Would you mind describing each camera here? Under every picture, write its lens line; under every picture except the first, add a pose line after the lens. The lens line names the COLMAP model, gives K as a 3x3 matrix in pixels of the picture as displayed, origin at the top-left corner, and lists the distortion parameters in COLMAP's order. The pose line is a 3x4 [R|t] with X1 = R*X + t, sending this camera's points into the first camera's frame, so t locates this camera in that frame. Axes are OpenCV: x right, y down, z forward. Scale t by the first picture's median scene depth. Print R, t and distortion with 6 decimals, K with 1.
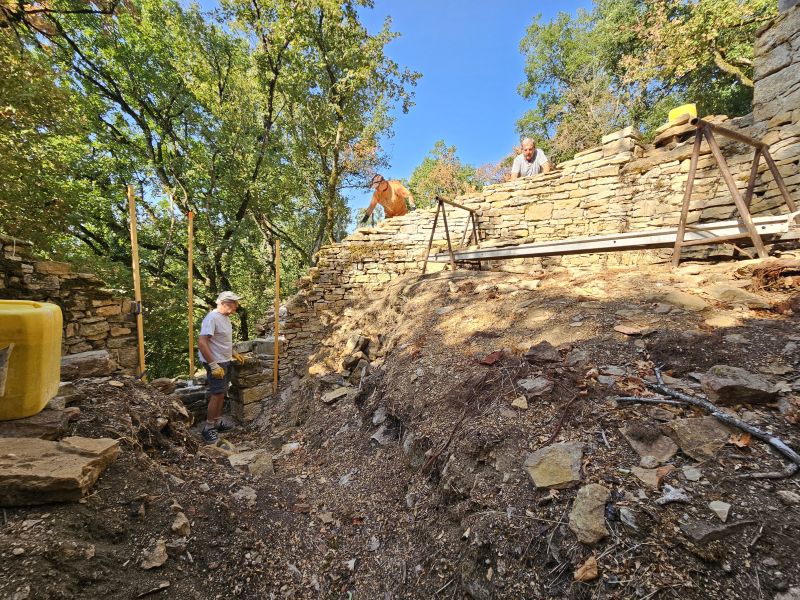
lens RADIAL K [[321.5, 0, 396.3], [0, 321.5, 302.4], [0, 0, 1]] dist [-0.012799, -0.000533]
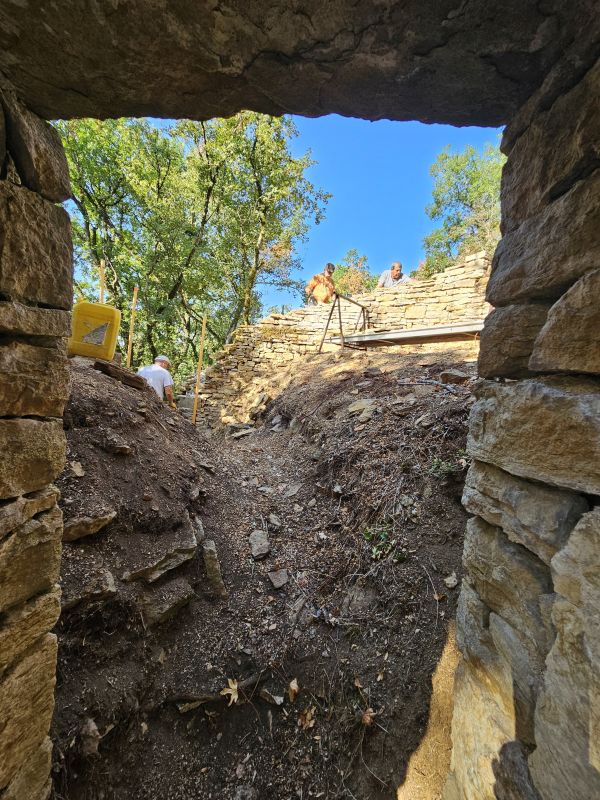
lens RADIAL K [[321.5, 0, 303.9], [0, 321.5, 398.1], [0, 0, 1]] dist [-0.012799, -0.000533]
pose [[0.996341, 0.084406, 0.013420, 0.019402], [-0.084074, 0.996179, -0.023650, 0.108968], [-0.015365, 0.022436, 0.999630, -0.217717]]
